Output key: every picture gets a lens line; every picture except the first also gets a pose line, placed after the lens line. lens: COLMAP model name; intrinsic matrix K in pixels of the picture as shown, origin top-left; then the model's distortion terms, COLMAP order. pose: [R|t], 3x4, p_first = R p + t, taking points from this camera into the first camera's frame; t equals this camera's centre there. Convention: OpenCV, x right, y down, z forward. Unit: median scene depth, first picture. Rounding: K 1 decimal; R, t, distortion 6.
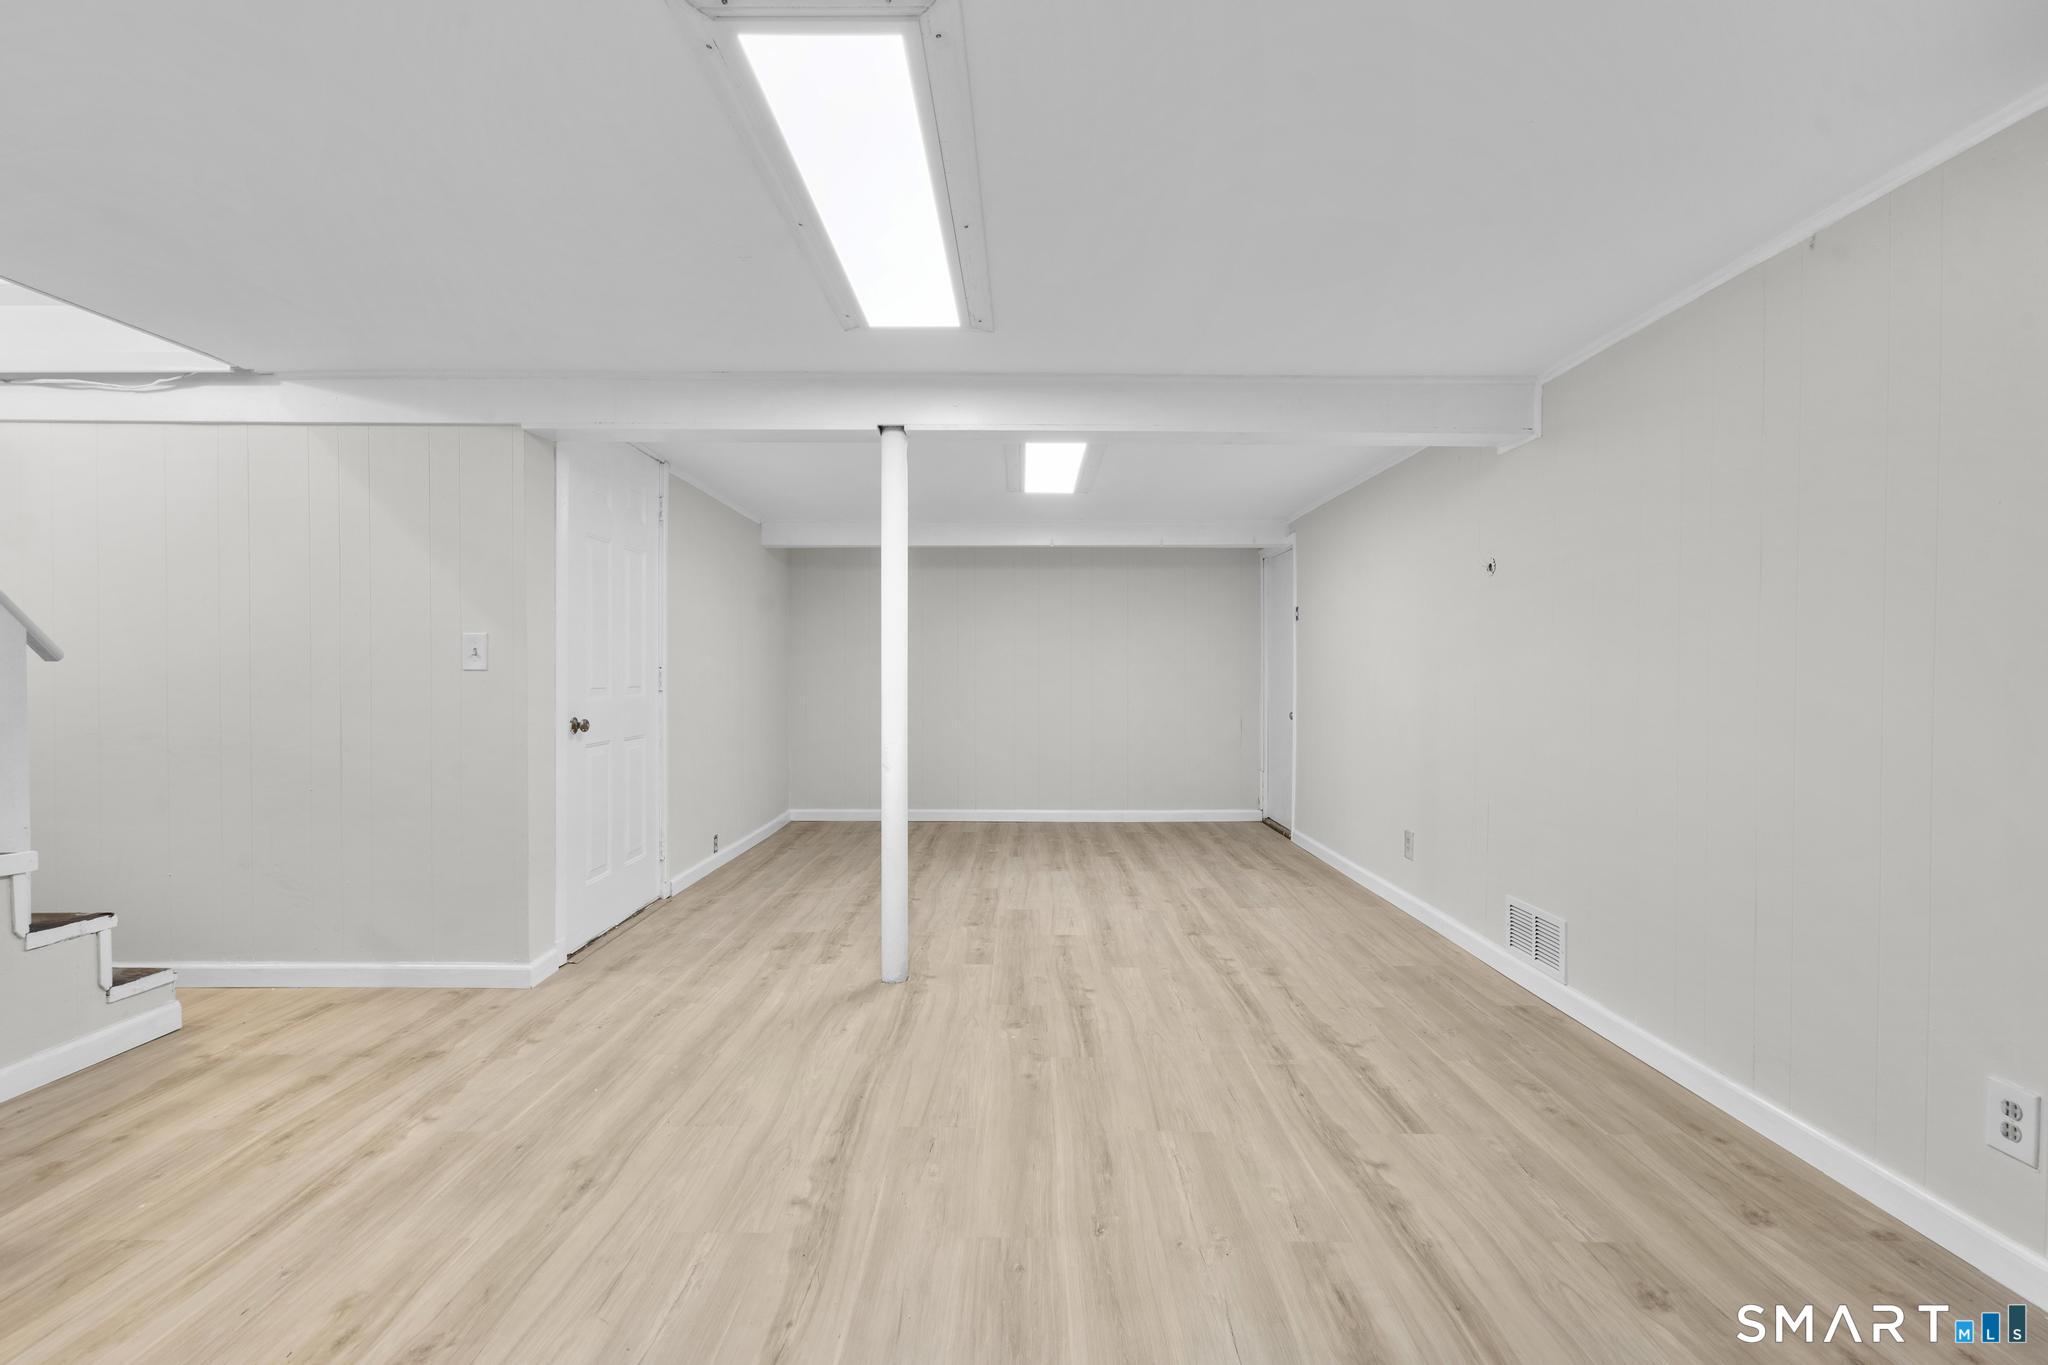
lens RADIAL K [[912.6, 0, 1019.8], [0, 912.6, 686.7], [0, 0, 1]] dist [-0.010461, 0.004782]
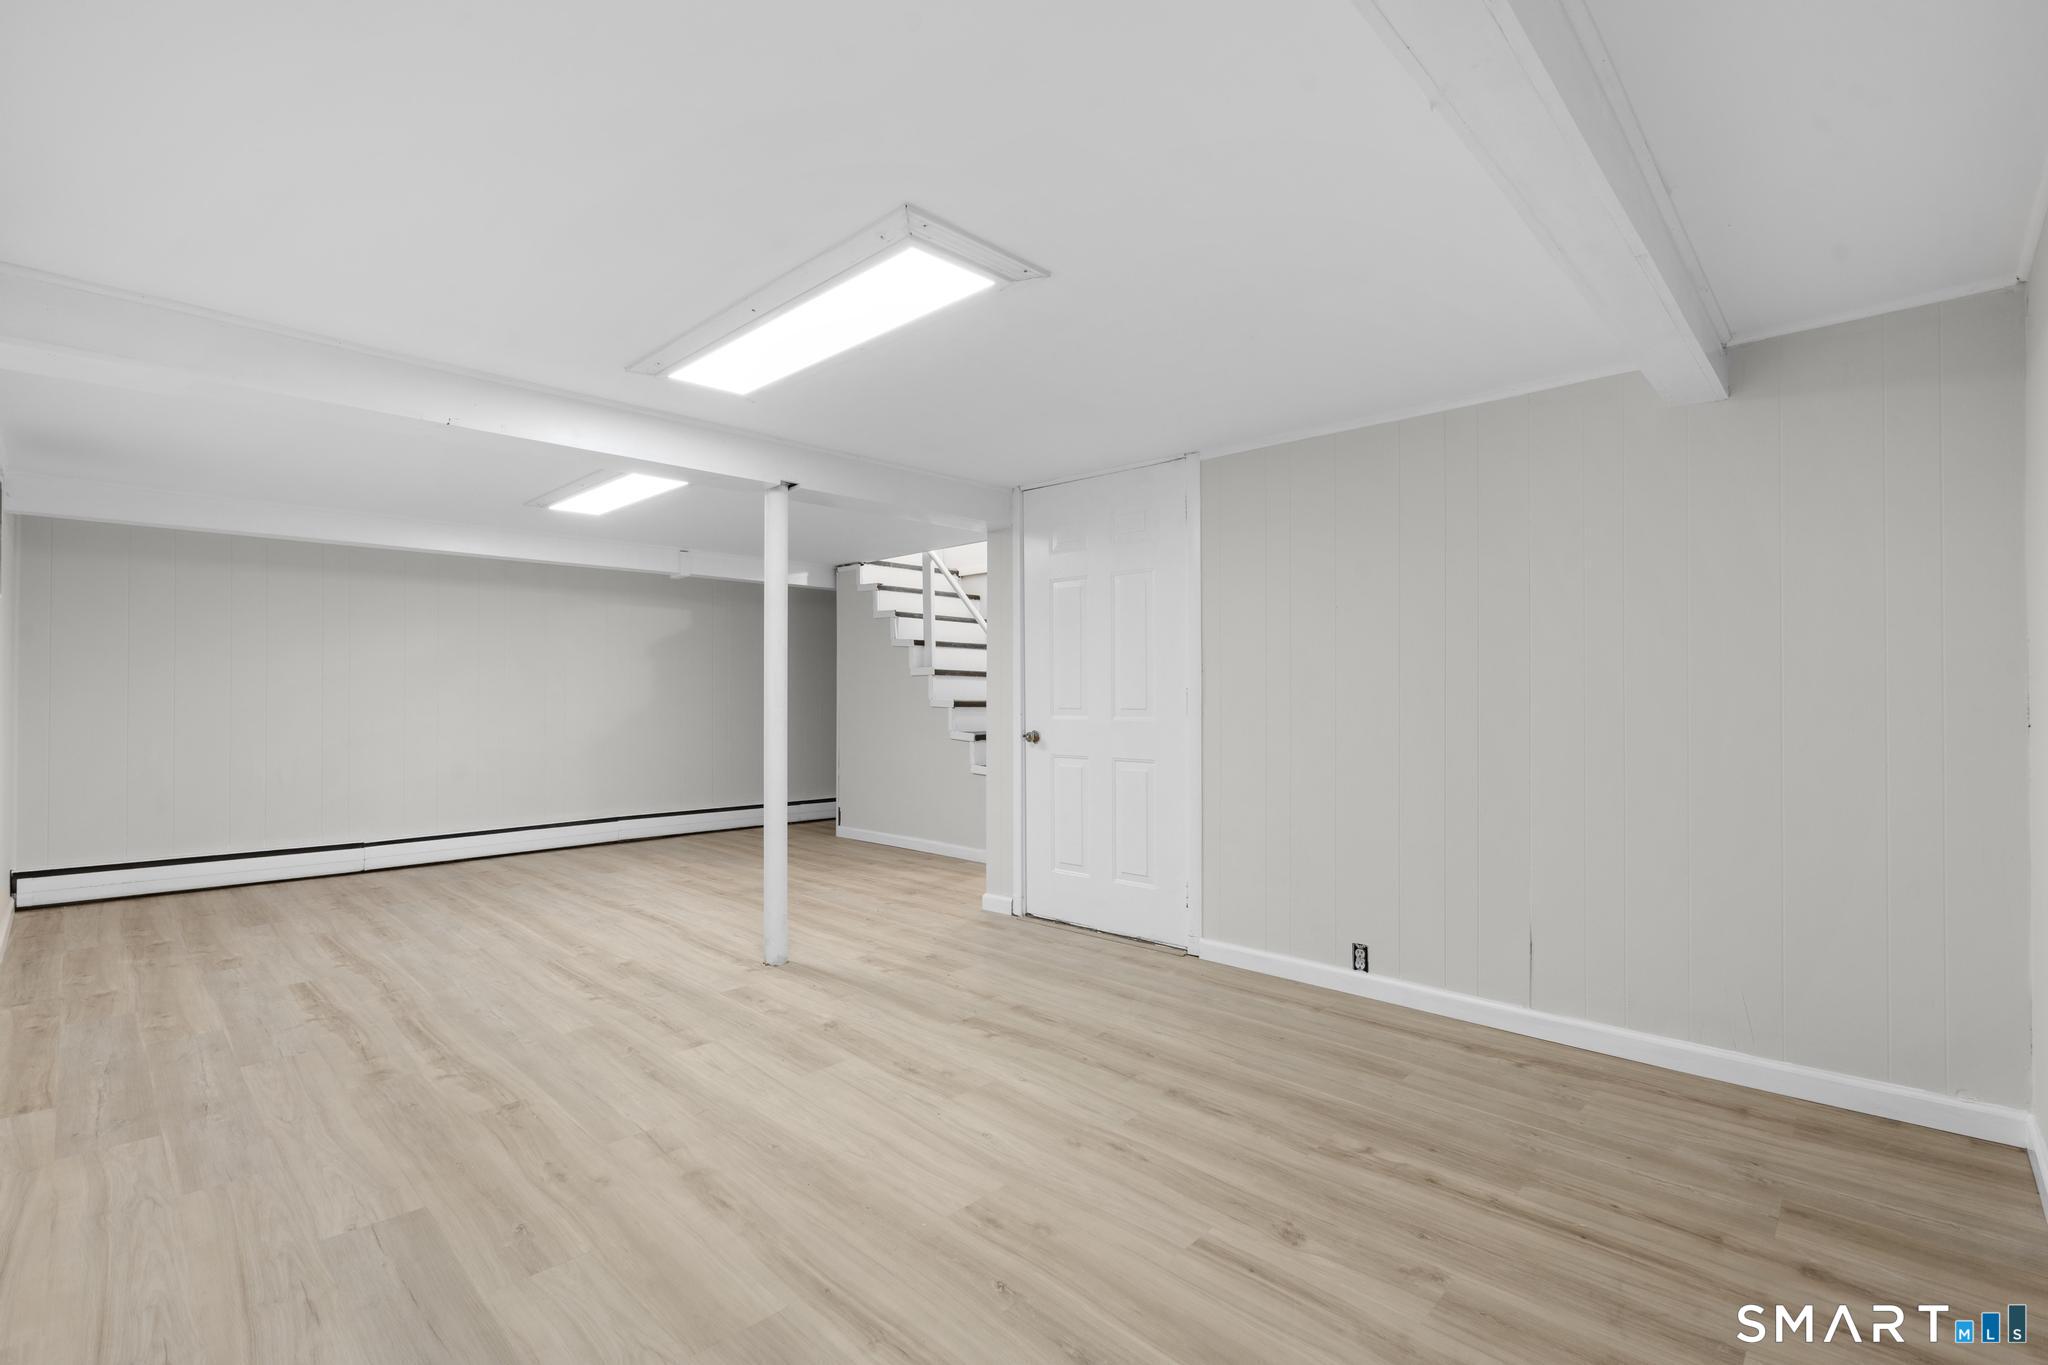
lens RADIAL K [[912.6, 0, 1019.8], [0, 912.6, 686.7], [0, 0, 1]] dist [-0.010461, 0.004782]
pose [[-0.690192, -0.005958, -0.723602, 0.535880], [-0.010092, 0.999948, 0.001393, -0.033943], [0.723556, 0.008264, -0.690216, 2.234494]]
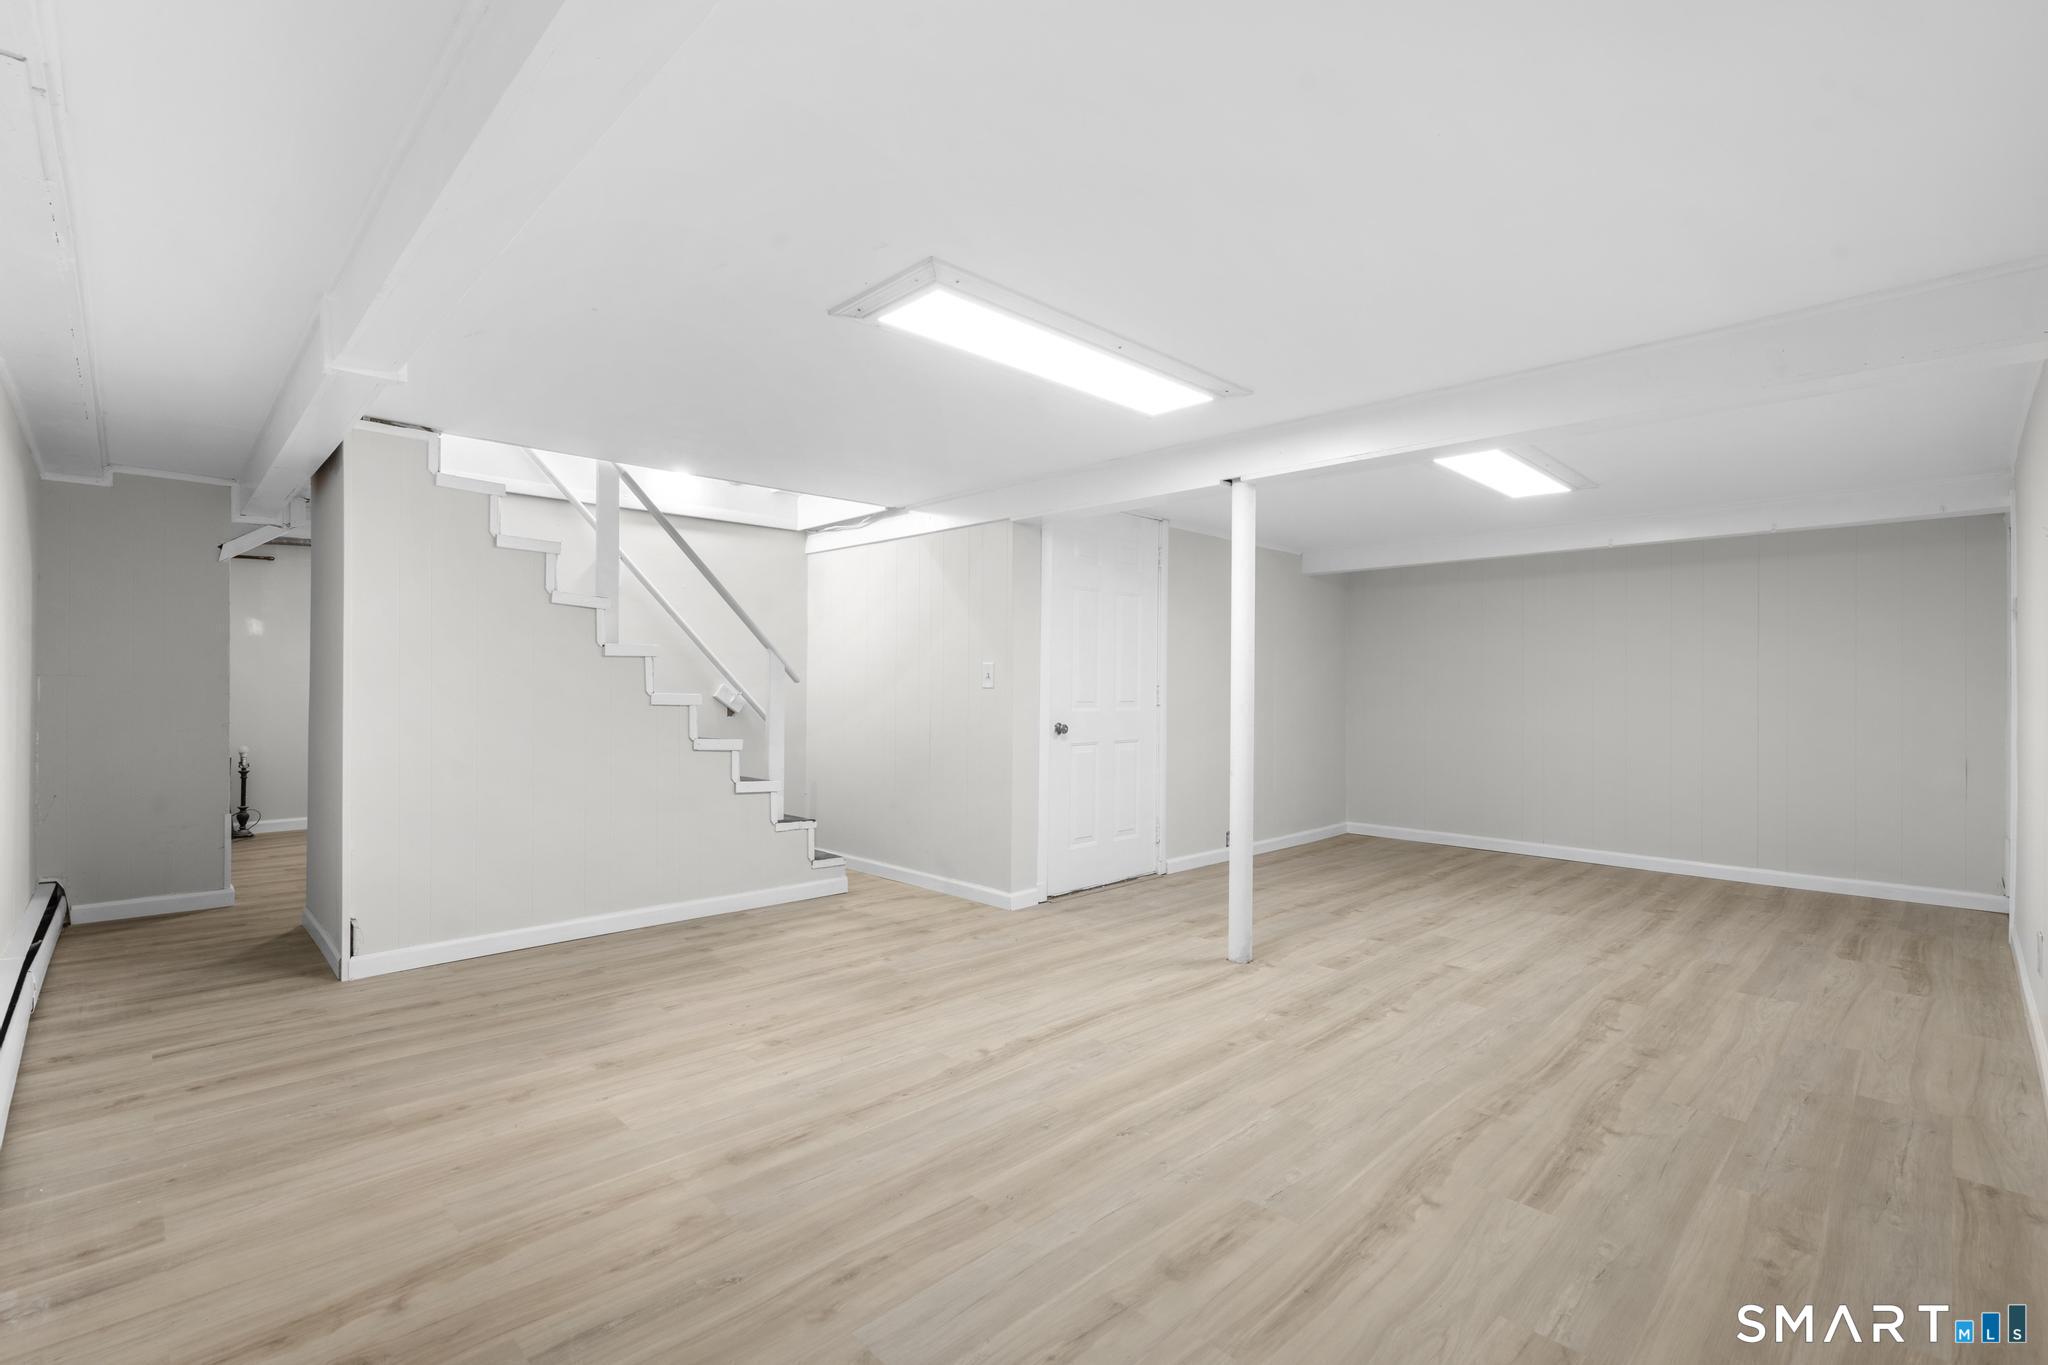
lens RADIAL K [[912.6, 0, 1019.8], [0, 912.6, 686.7], [0, 0, 1]] dist [-0.010461, 0.004782]
pose [[0.699585, 0.001678, -0.714548, 0.537292], [-0.015841, 0.999788, -0.013162, -0.001708], [0.714374, 0.020527, 0.699463, 0.000719]]
